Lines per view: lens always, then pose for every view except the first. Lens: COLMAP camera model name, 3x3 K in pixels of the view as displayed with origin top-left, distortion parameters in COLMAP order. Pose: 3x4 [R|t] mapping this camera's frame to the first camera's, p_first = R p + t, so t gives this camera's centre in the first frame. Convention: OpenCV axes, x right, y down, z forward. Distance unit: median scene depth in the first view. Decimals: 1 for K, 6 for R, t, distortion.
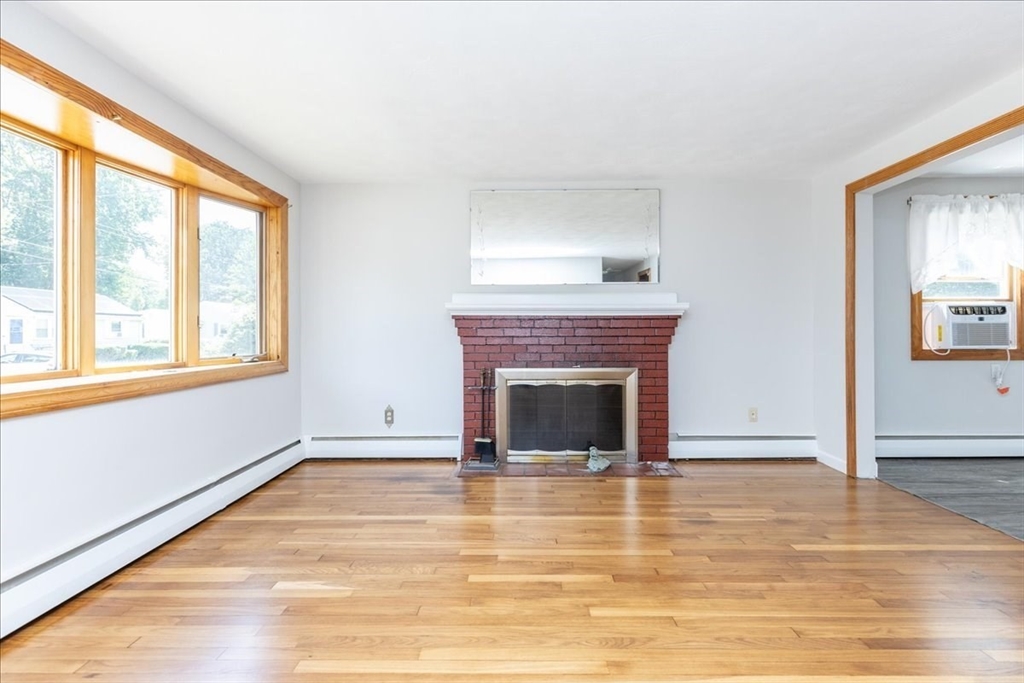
lens RADIAL K [[462.5, 0, 527.2], [0, 462.5, 328.5], [0, 0, 1]] dist [0.004834, -0.000883]
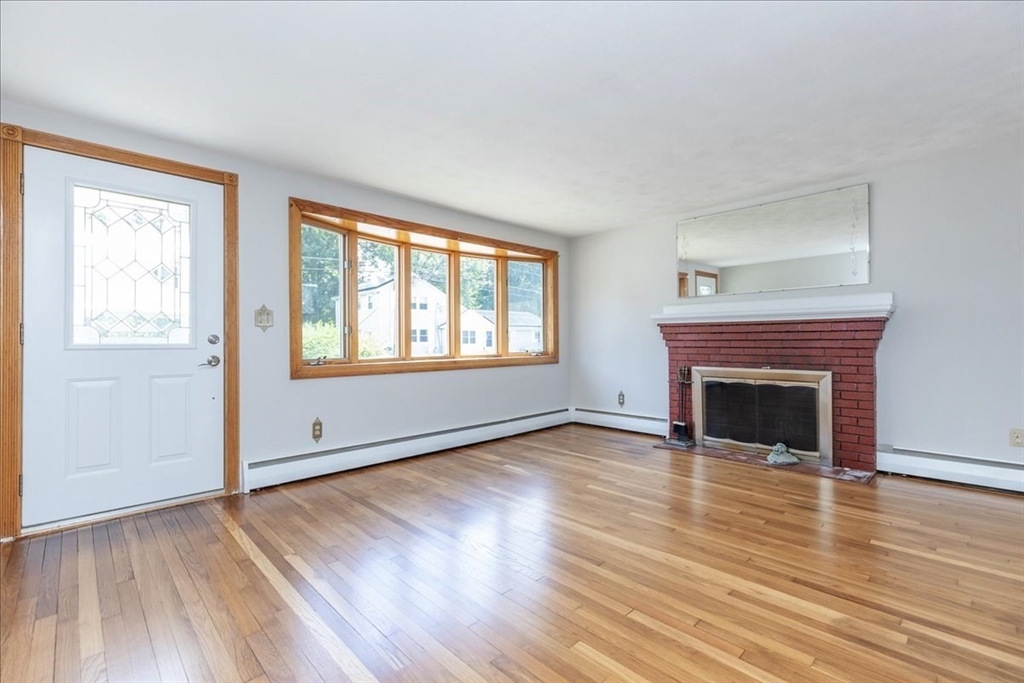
lens RADIAL K [[462.5, 0, 515.8], [0, 462.5, 336.8], [0, 0, 1]] dist [0.004834, -0.000883]
pose [[0.701221, -0.007486, -0.712904, 0.476648], [0.010715, 0.999943, 0.000039, 0.003294], [0.712863, -0.007666, 0.701261, -0.182993]]
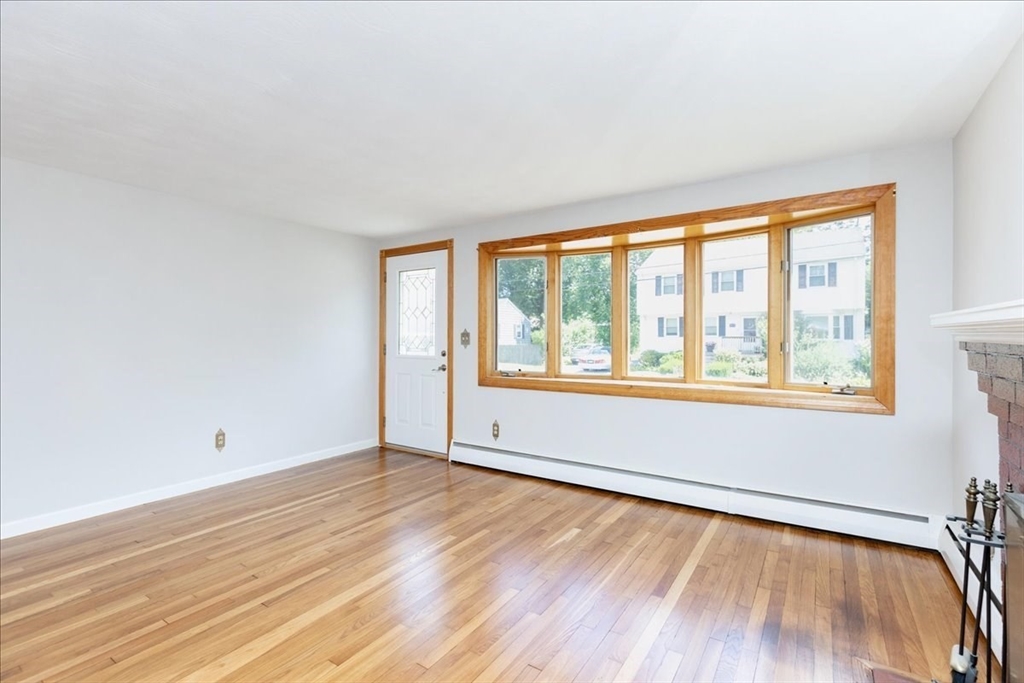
lens RADIAL K [[462.5, 0, 510.9], [0, 462.5, 338.7], [0, 0, 1]] dist [0.004834, -0.000883]
pose [[-0.556144, 0.006583, -0.831060, 0.439855], [0.012240, 0.999925, -0.000270, -0.036352], [0.830996, -0.010322, -0.556183, 0.884488]]
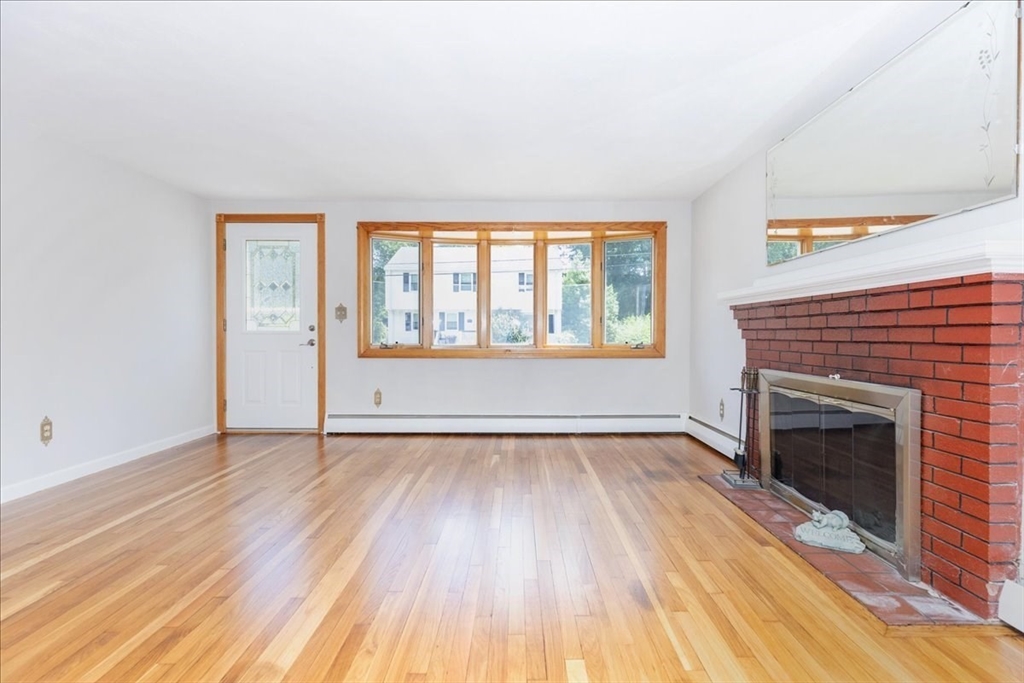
lens RADIAL K [[462.5, 0, 510.5], [0, 462.5, 340.8], [0, 0, 1]] dist [0.004834, -0.000883]
pose [[-0.012946, 0.016591, -0.999779, 0.743960], [0.008638, 0.999827, 0.016480, 0.020358], [0.999879, -0.008423, -0.013087, 0.579402]]
